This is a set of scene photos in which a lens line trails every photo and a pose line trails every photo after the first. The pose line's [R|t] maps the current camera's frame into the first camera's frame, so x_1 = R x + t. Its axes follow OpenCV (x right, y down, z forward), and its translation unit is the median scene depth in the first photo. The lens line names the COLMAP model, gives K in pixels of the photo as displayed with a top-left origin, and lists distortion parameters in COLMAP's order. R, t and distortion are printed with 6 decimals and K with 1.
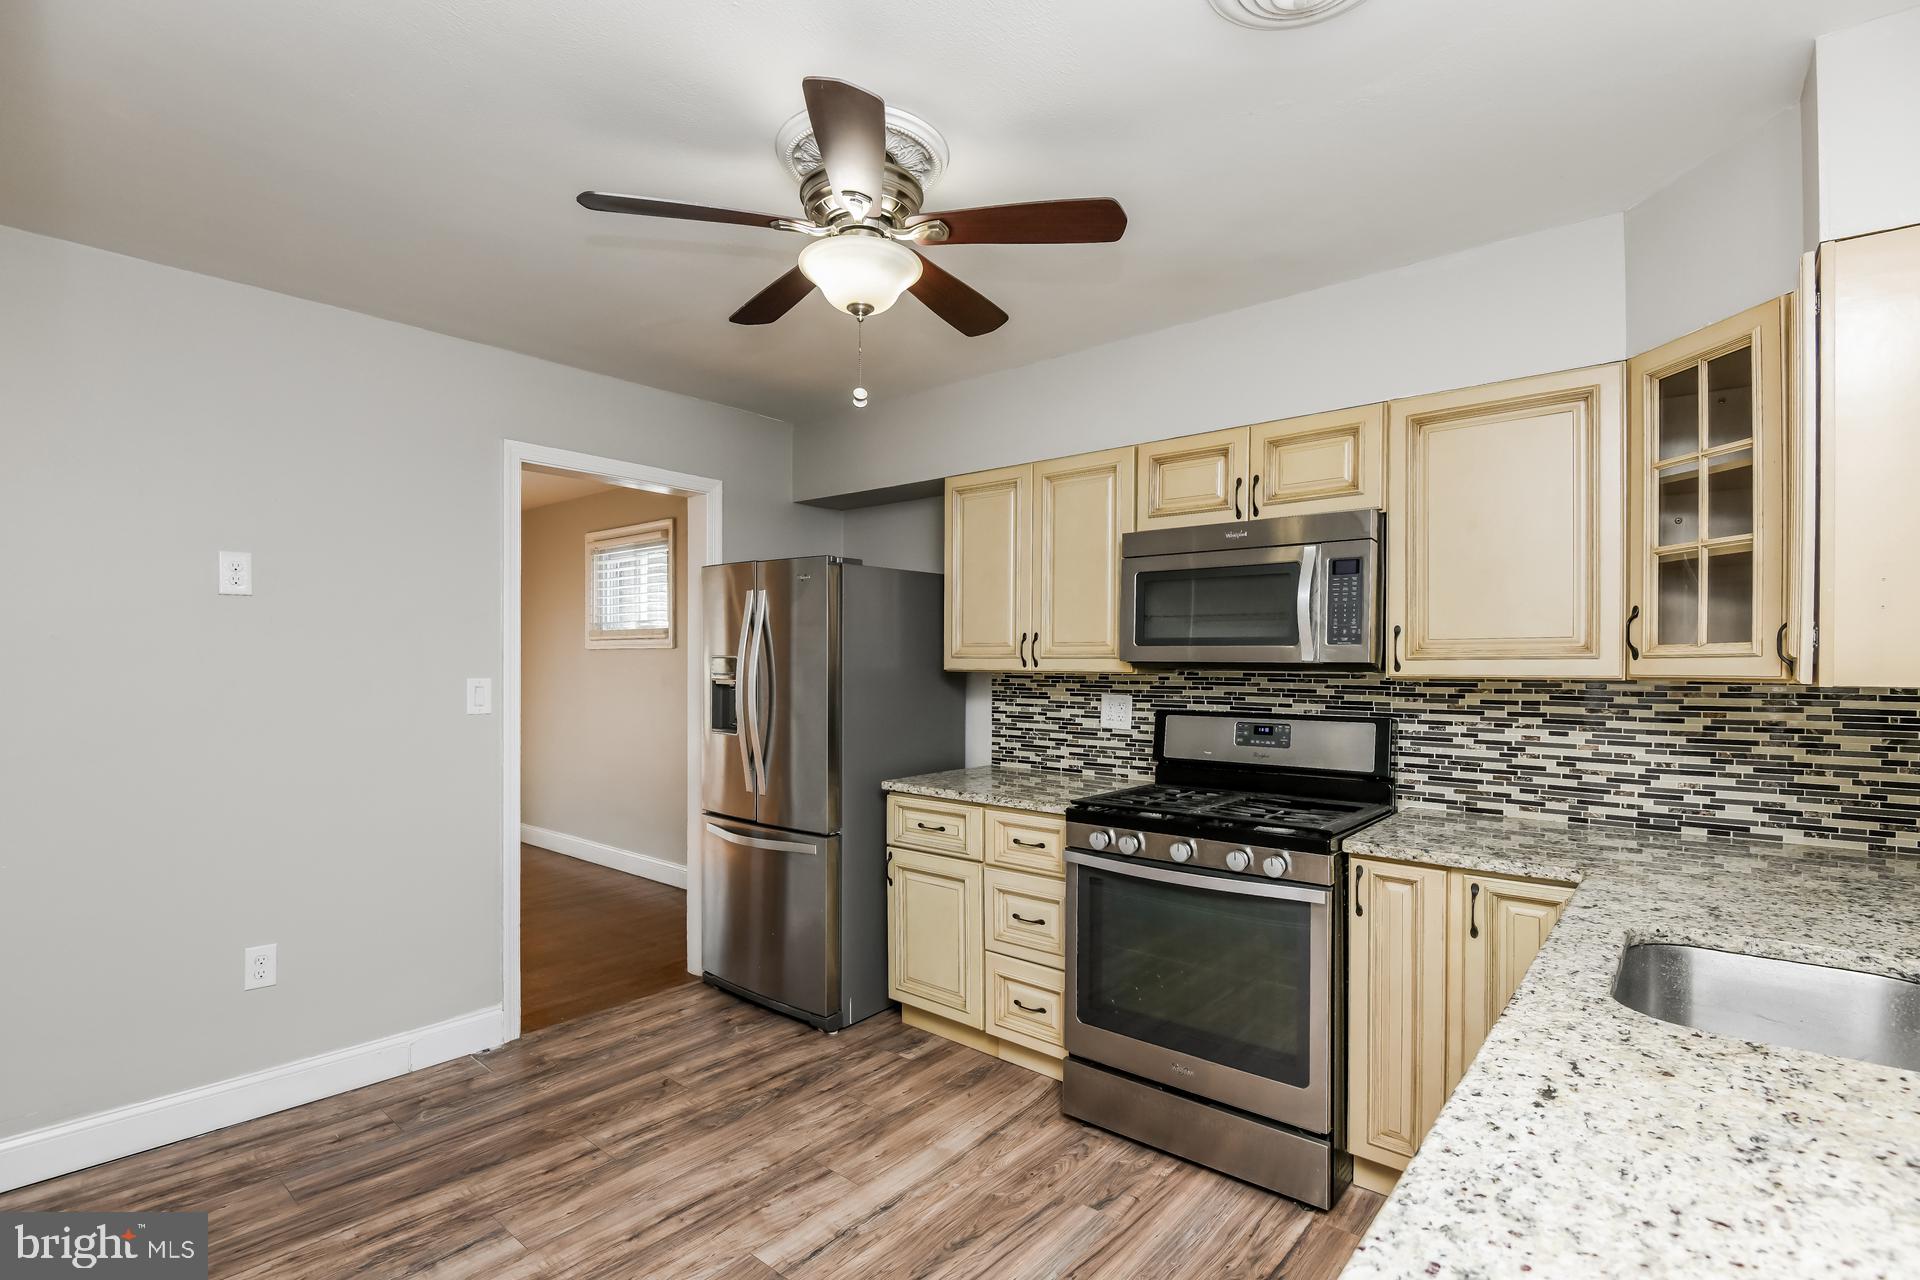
lens RADIAL K [[888.4, 0, 960.3], [0, 888.4, 665.3], [0, 0, 1]] dist [0.001341, -0.015064]
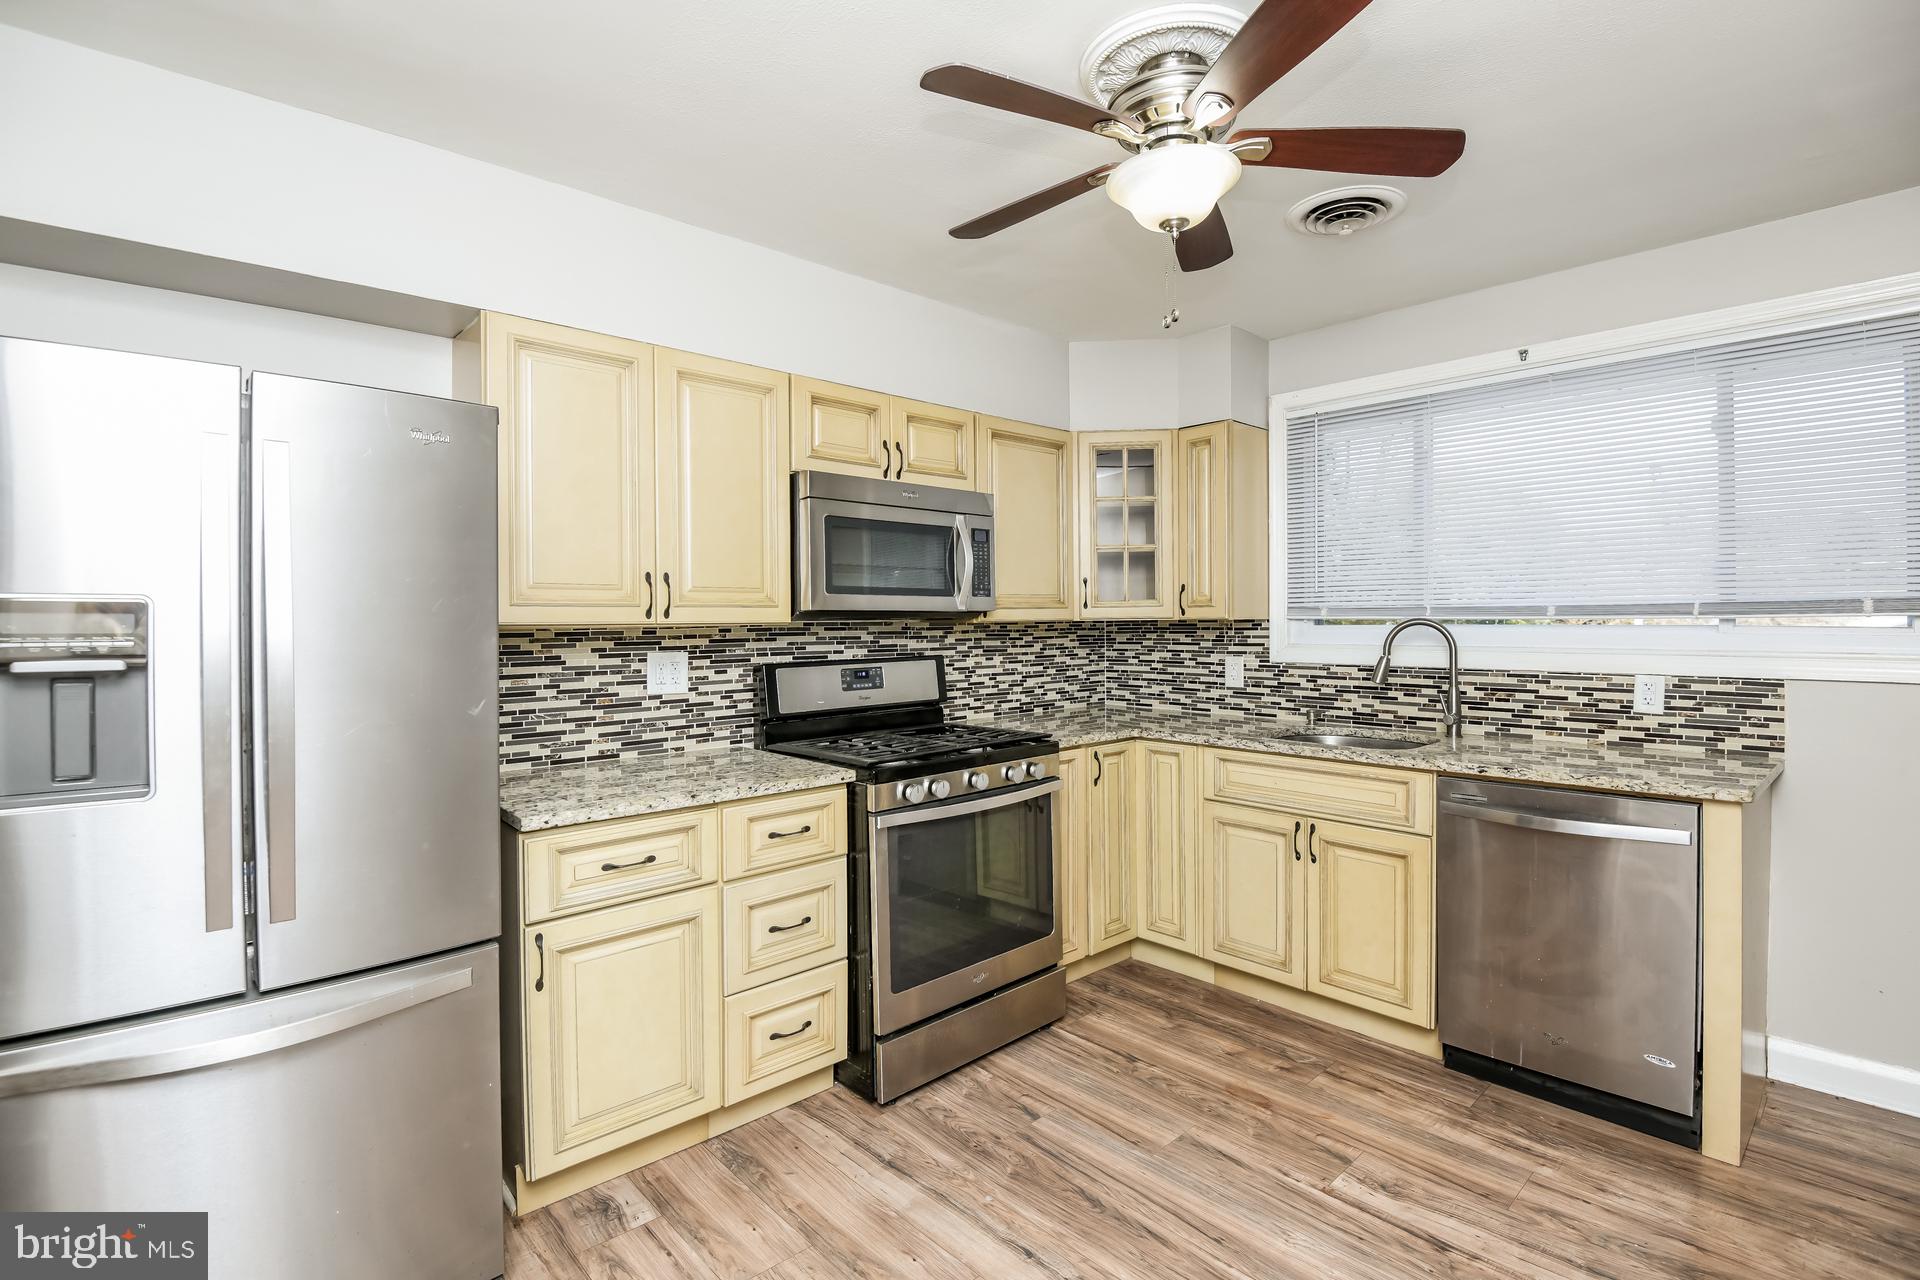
lens RADIAL K [[894.5, 0, 957.8], [0, 894.5, 629.9], [0, 0, 1]] dist [0.022625, -0.043304]
pose [[0.131961, -0.018826, 0.991076, -0.795894], [0.011308, 0.999783, 0.017486, 0.000893], [-0.991190, 0.008899, 0.132145, 0.813305]]
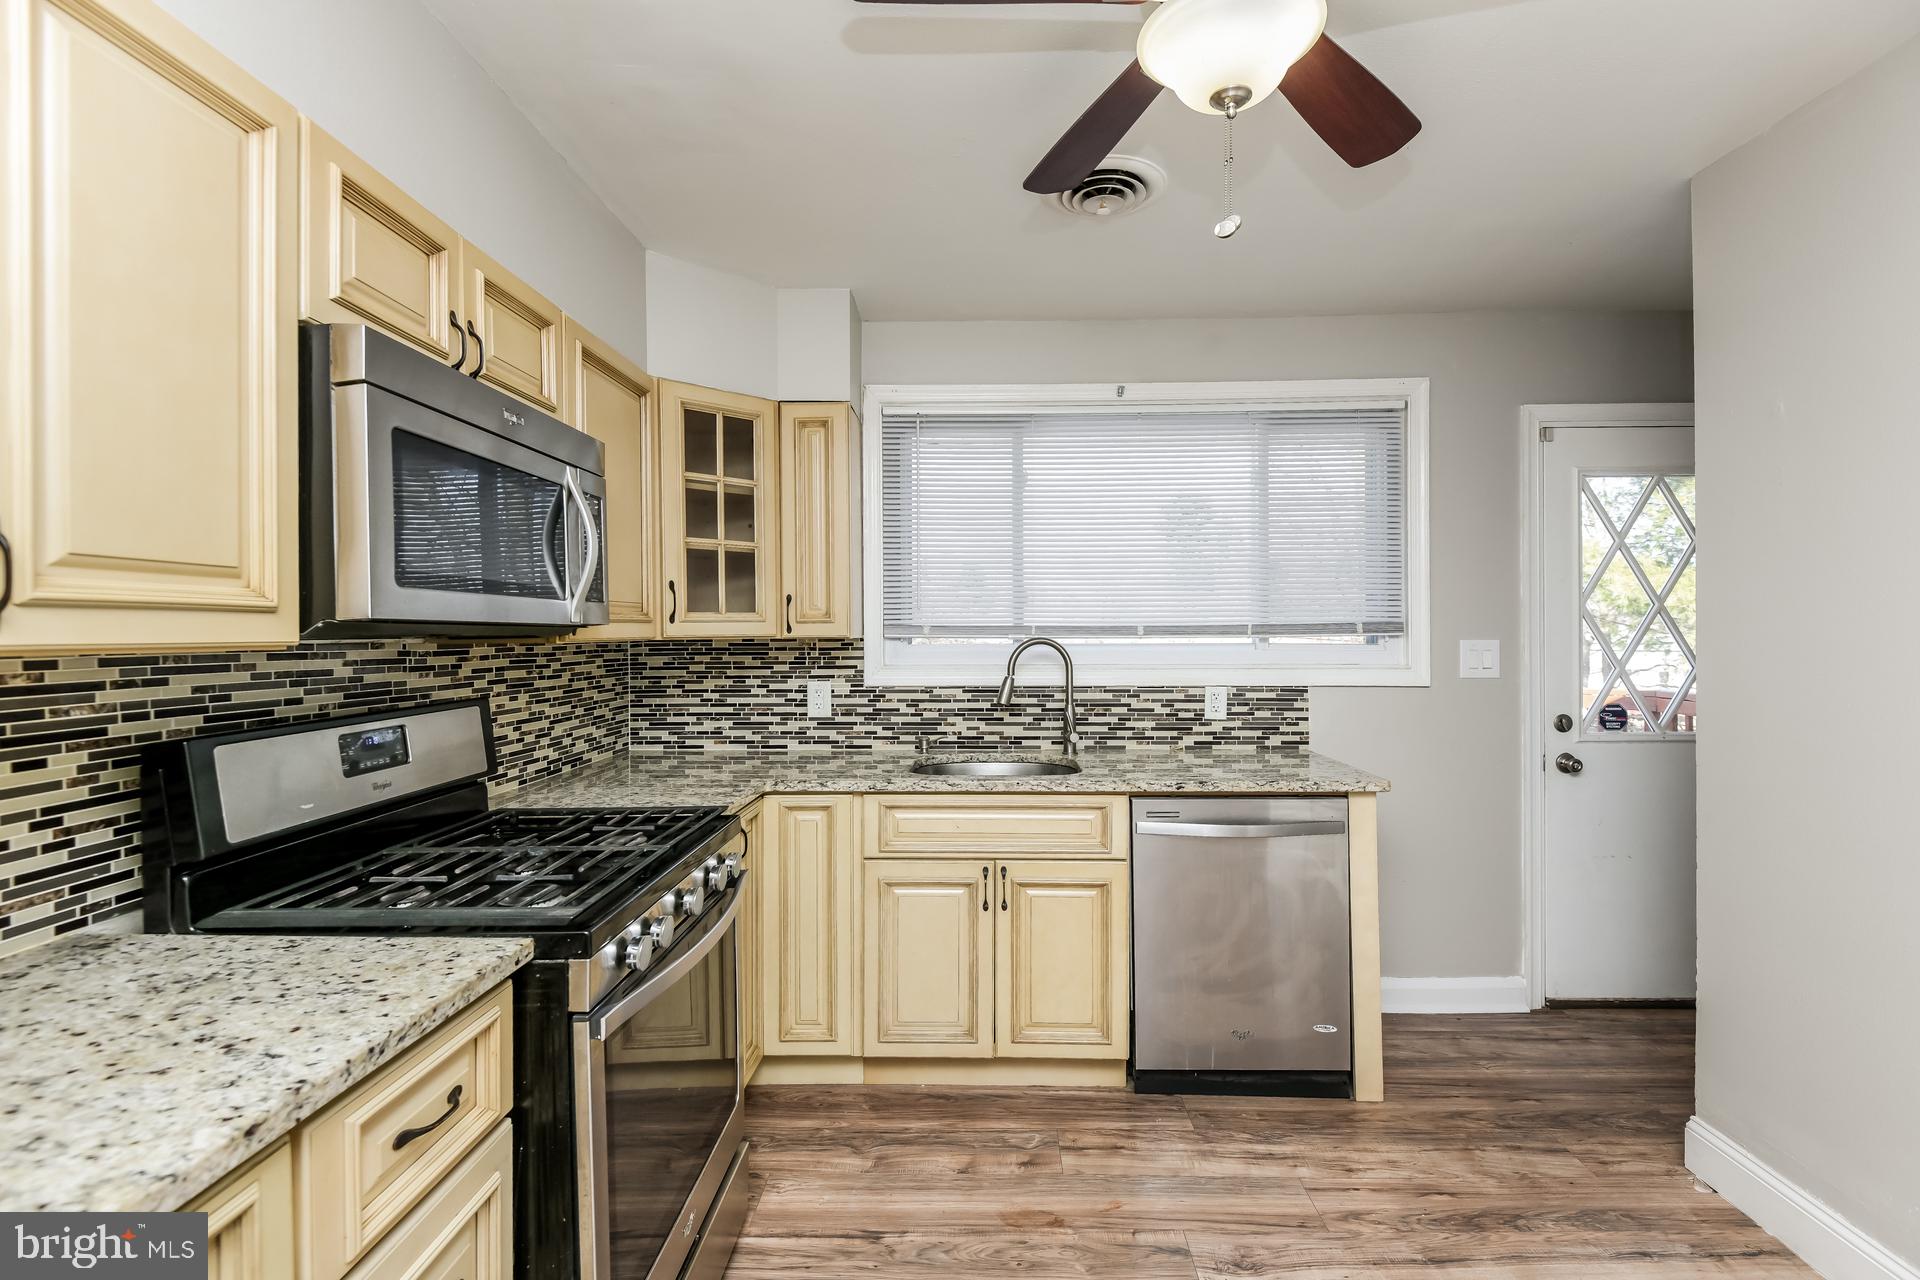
lens RADIAL K [[881.5, 0, 967.2], [0, 881.5, 637.9], [0, 0, 1]] dist [0.024550, -0.023907]
pose [[-0.626207, -0.008386, 0.779612, -0.378016], [0.002463, 0.999916, 0.012734, -0.000595], [-0.779653, 0.009895, -0.626134, 1.164507]]
